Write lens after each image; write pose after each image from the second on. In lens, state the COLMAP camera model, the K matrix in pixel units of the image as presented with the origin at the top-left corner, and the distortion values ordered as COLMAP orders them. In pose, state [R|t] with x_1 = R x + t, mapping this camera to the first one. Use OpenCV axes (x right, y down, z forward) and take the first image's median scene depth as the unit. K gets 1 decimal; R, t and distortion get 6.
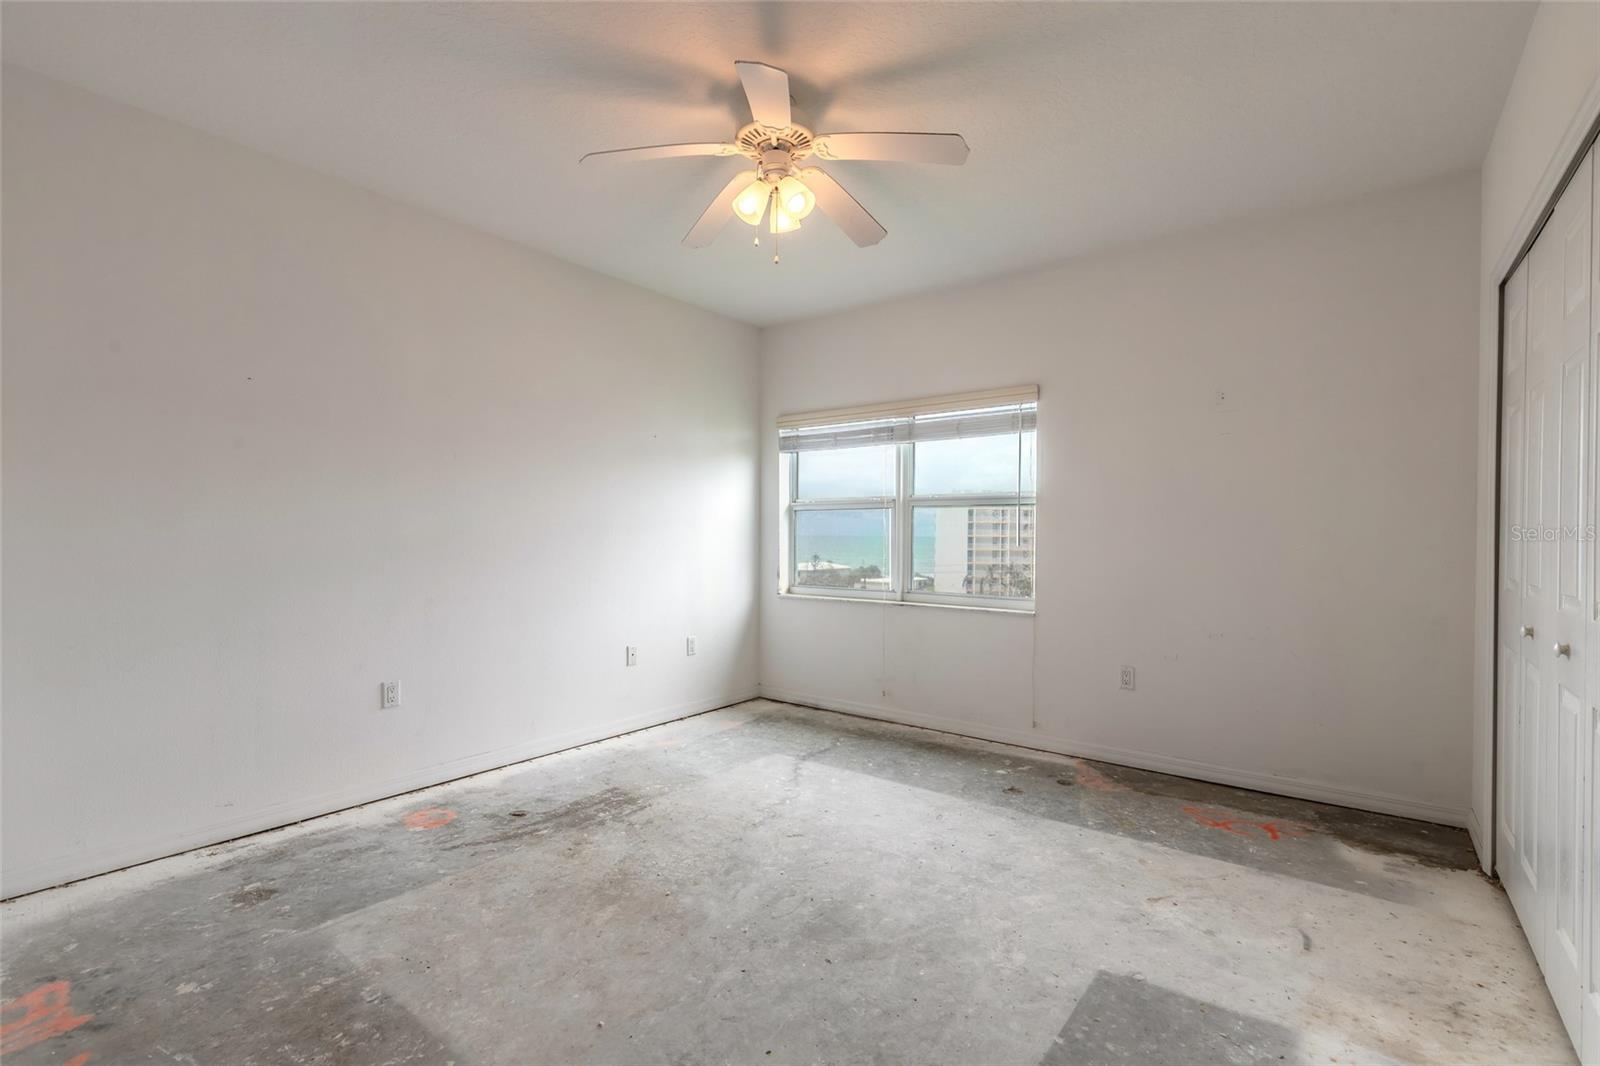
lens RADIAL K [[719.7, 0, 797.3], [0, 719.7, 535.9], [0, 0, 1]] dist [0.006969, -0.001869]
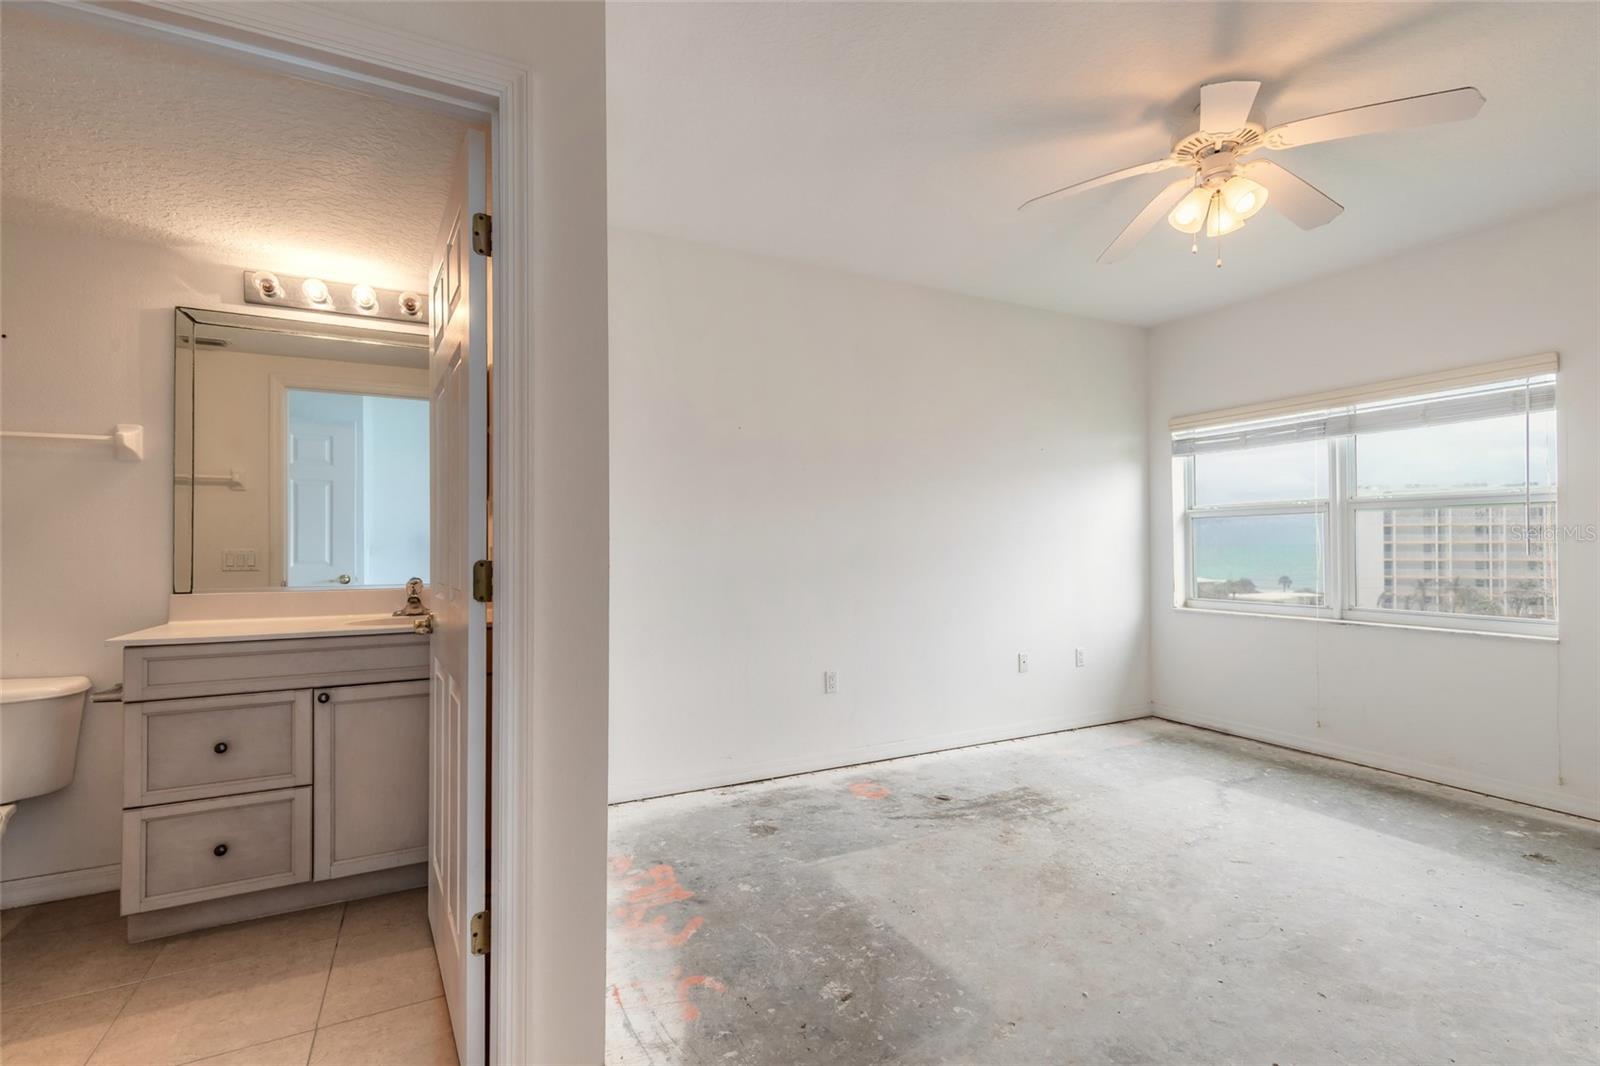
lens RADIAL K [[719.7, 0, 796.4], [0, 719.7, 535.9], [0, 0, 1]] dist [0.006969, -0.001869]
pose [[0.901674, -0.015704, -0.432131, -0.120926], [0.009260, 0.999812, -0.017012, -0.001955], [0.432317, 0.011337, 0.901650, -0.121020]]
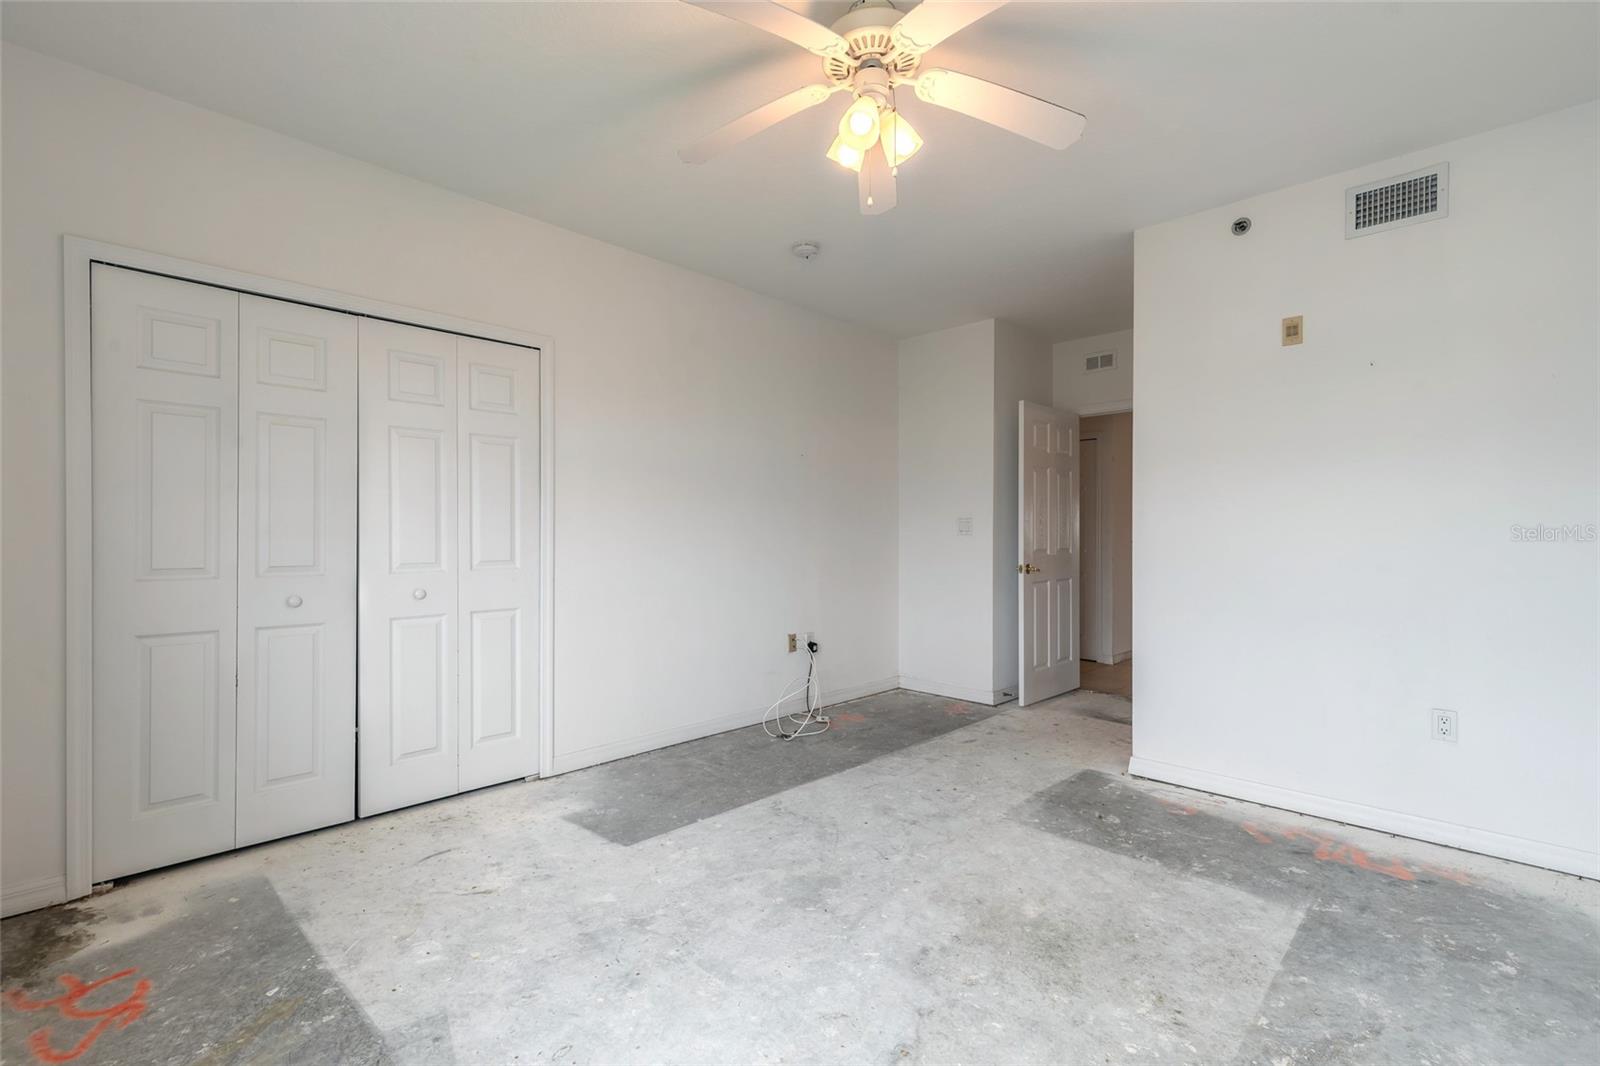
lens RADIAL K [[719.7, 0, 800.2], [0, 719.7, 532.7], [0, 0, 1]] dist [0.006969, -0.001869]
pose [[-0.993978, -0.009555, 0.109160, -0.040808], [-0.009491, 0.999954, 0.001101, -0.001529], [-0.109166, 0.000059, -0.994024, 1.743038]]
